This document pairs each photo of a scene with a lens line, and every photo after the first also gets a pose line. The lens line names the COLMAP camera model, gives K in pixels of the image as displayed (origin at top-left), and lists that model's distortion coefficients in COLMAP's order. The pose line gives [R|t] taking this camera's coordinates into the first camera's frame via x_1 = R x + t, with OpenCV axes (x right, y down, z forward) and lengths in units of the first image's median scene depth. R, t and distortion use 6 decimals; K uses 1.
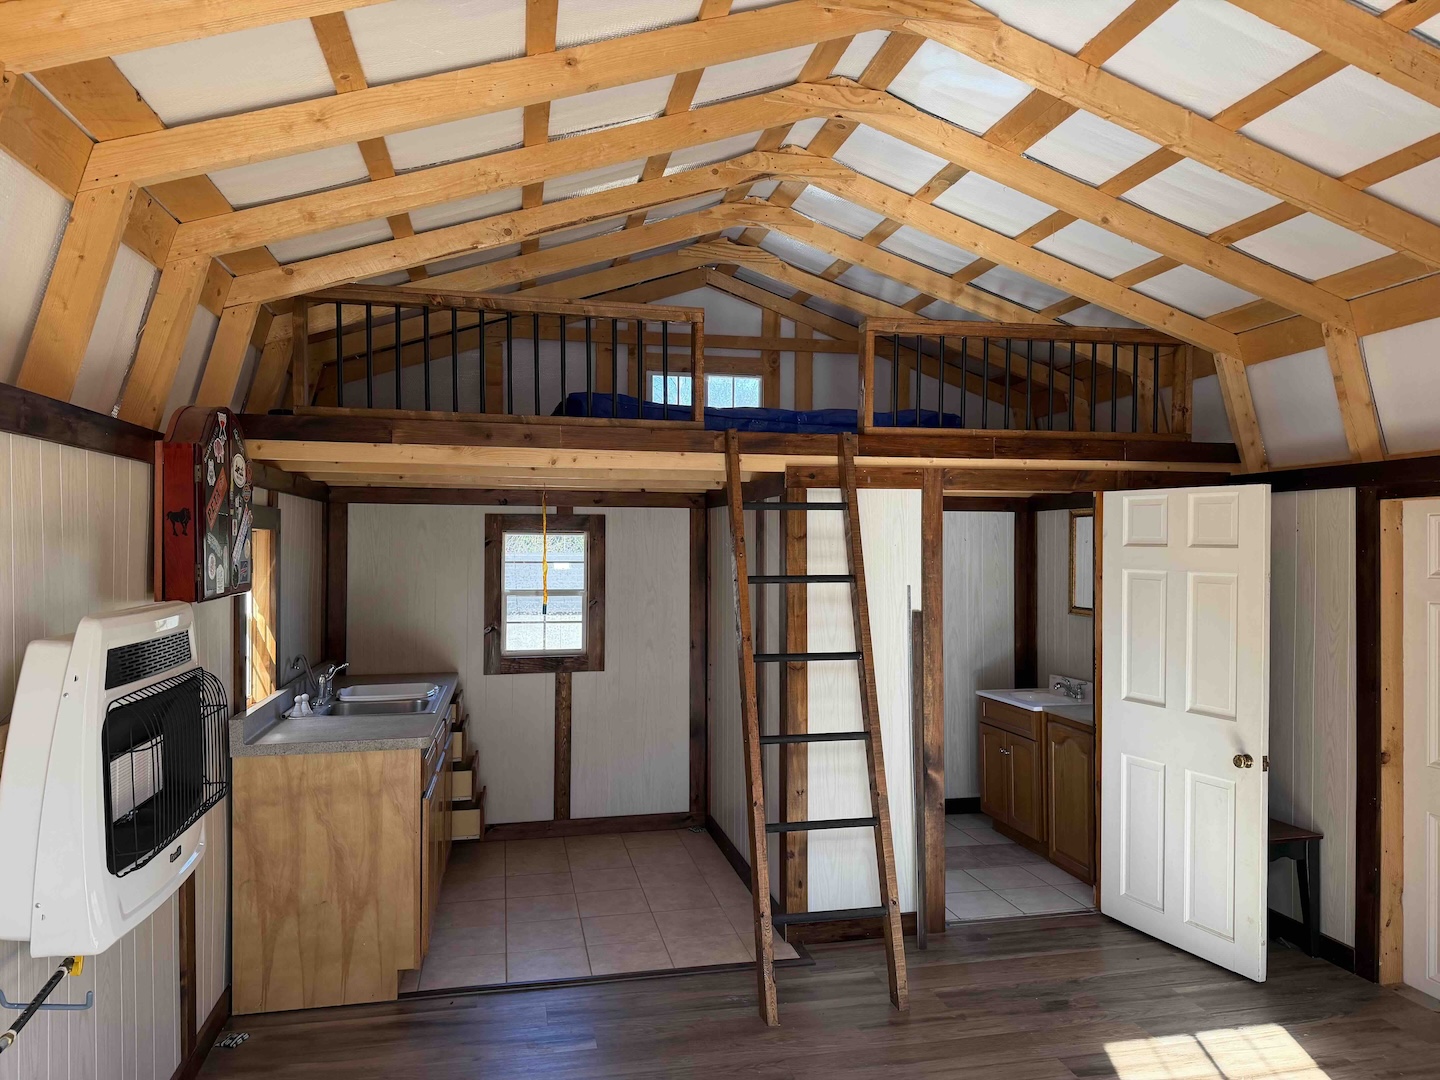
lens RADIAL K [[999.8, 0, 720.0], [0, 999.8, 540.0], [0, 0, 1]] dist [0.073908, -0.114022]
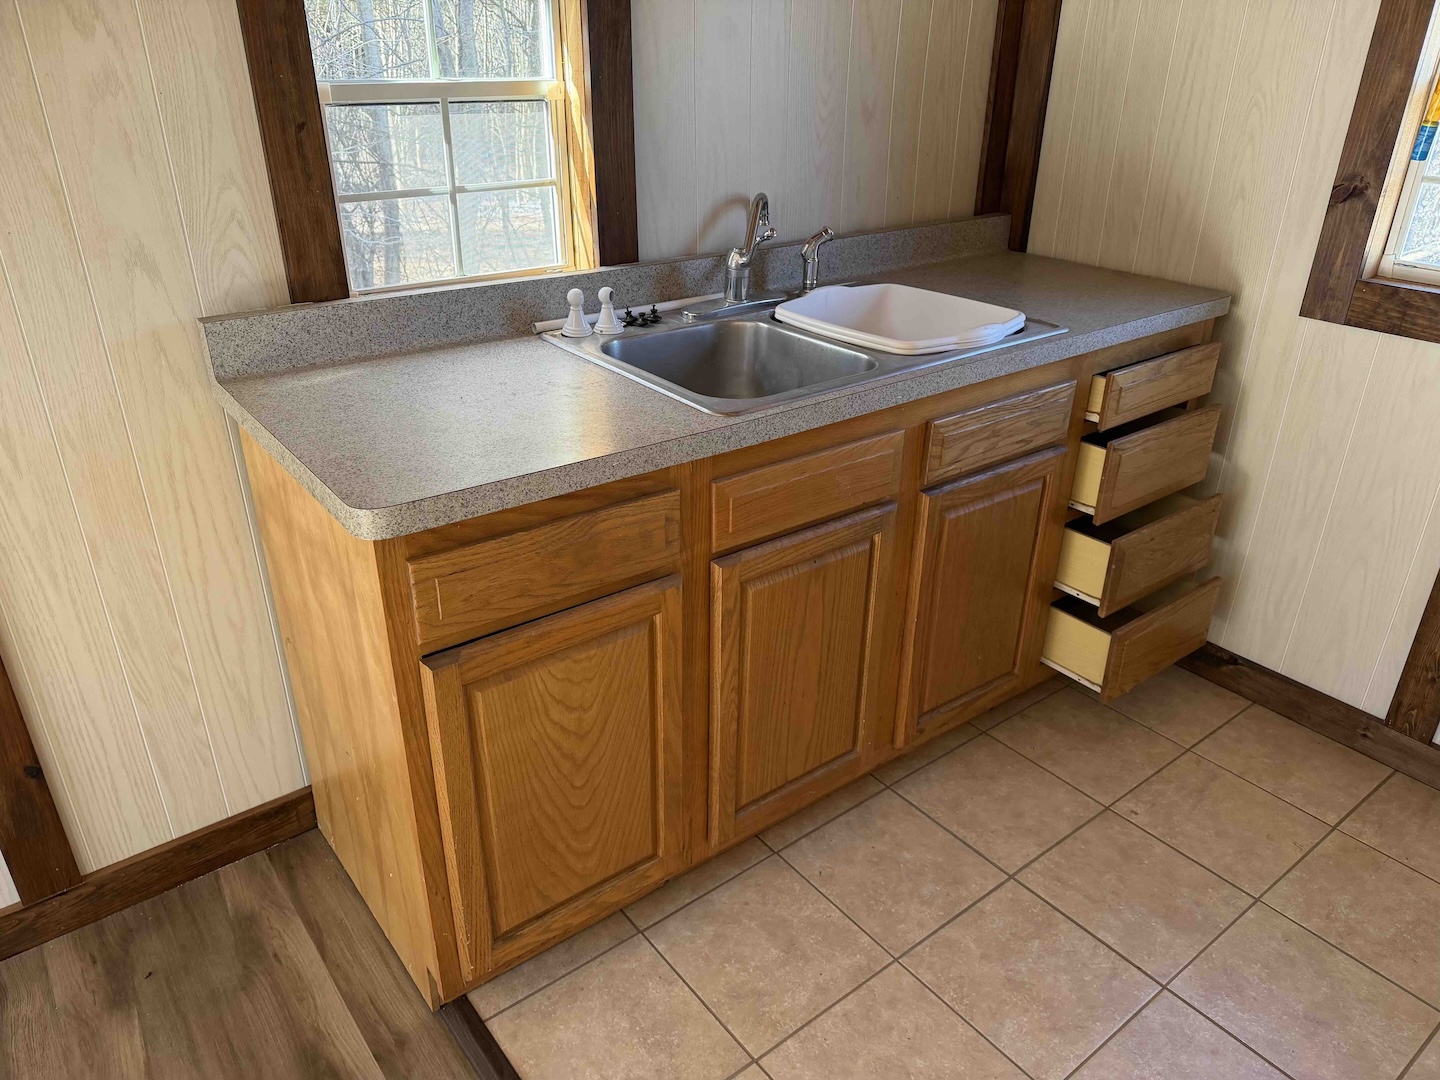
lens RADIAL K [[1012.5, 0, 727.4], [0, 1012.5, 541.0], [0, 0, 1]] dist [0.070103, -0.086827]
pose [[0.442489, 0.401621, -0.801813, 0.019388], [-0.004804, 0.895157, 0.445725, 0.051652], [0.896761, -0.193376, 0.398026, 0.840196]]
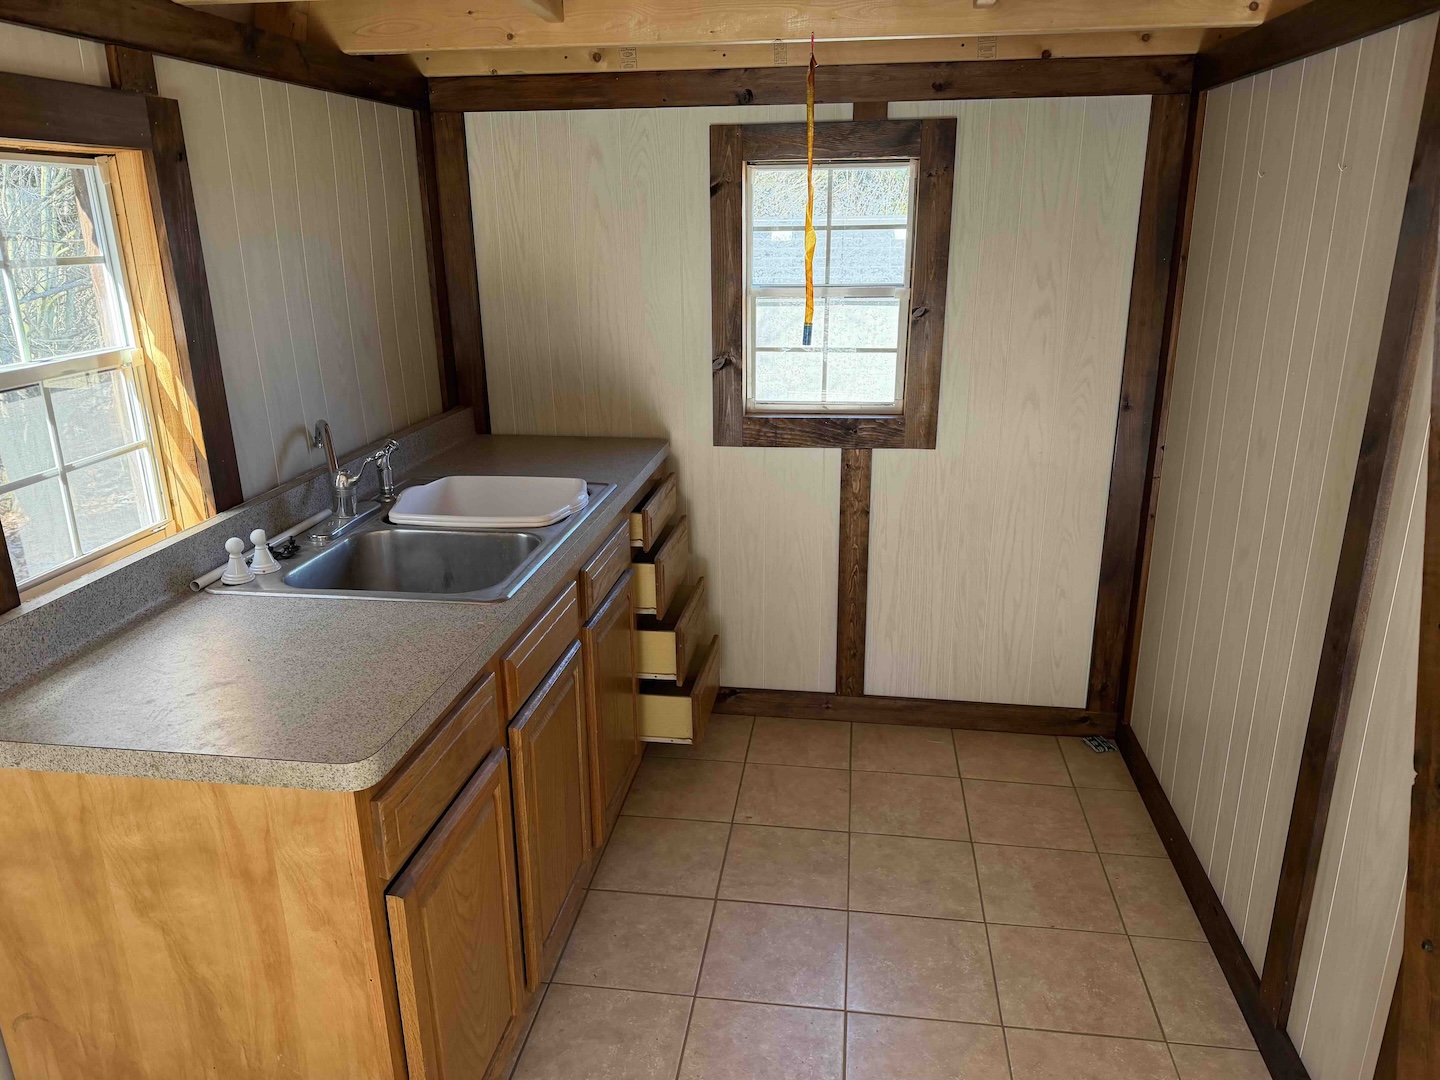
lens RADIAL K [[999.8, 0, 720.0], [0, 999.8, 540.0], [0, 0, 1]] dist [0.073908, -0.114022]
pose [[0.939197, 0.092667, -0.330637, -0.060365], [0.016538, 0.949572, 0.313112, 0.016494], [0.342979, -0.299542, 0.890303, 0.657186]]
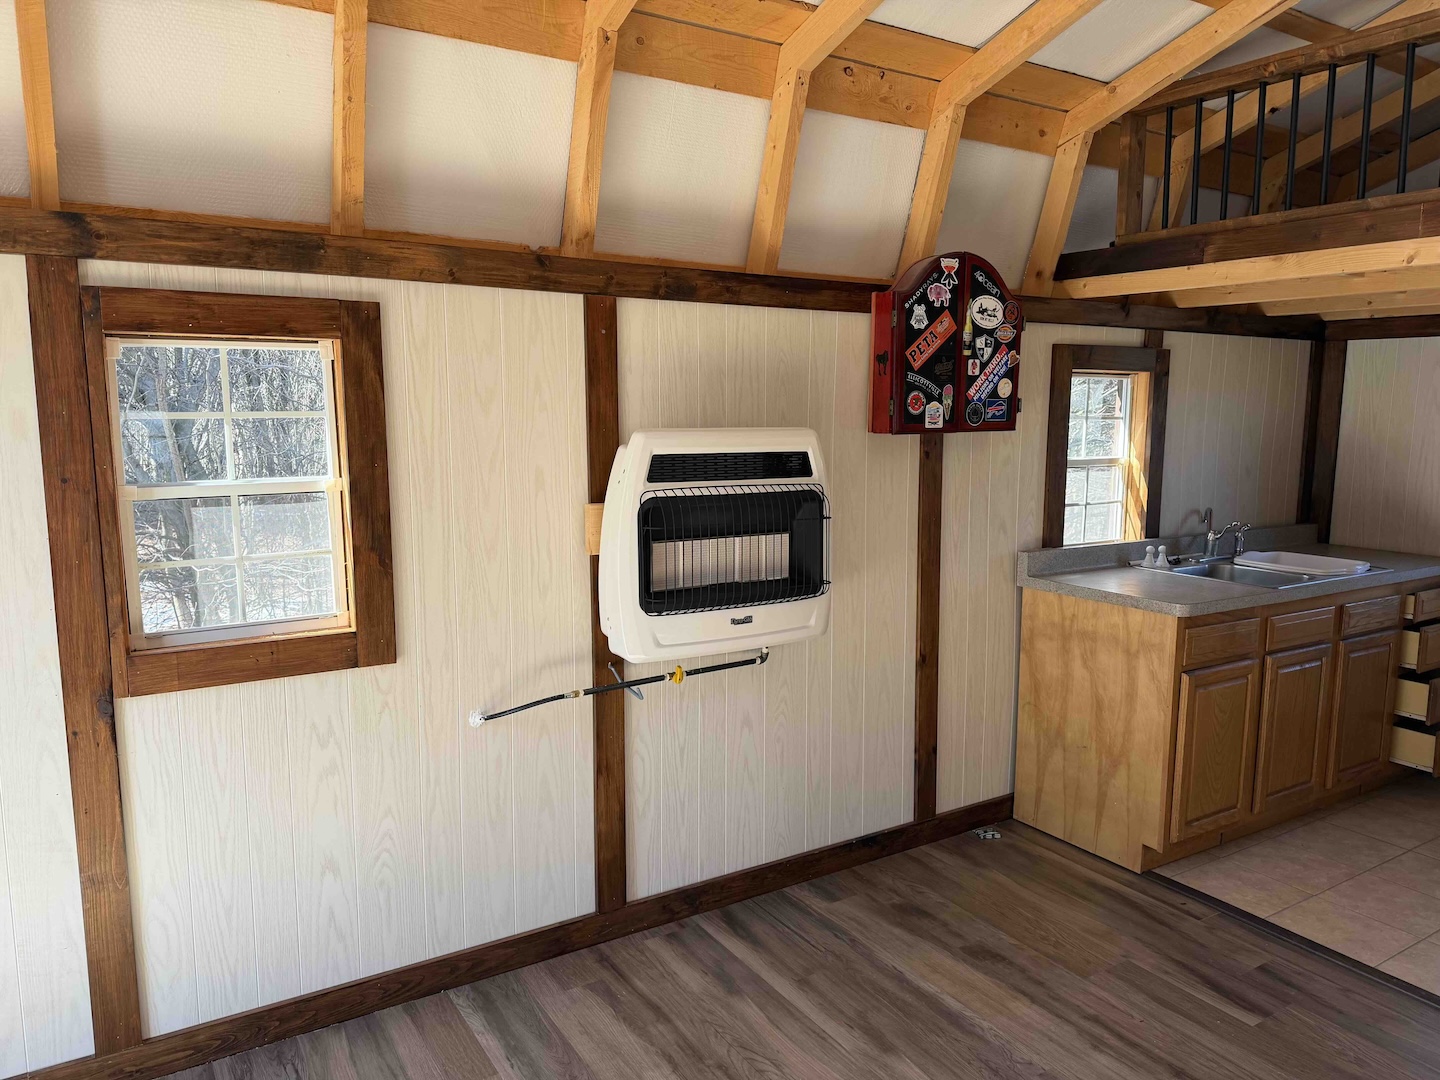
lens RADIAL K [[1012.5, 0, 727.4], [0, 1012.5, 541.0], [0, 0, 1]] dist [0.070103, -0.086827]
pose [[0.351246, 0.124699, -0.927942, 0.335122], [0.000286, 0.991077, 0.133291, 0.019490], [0.936283, -0.047083, 0.348076, 0.280671]]
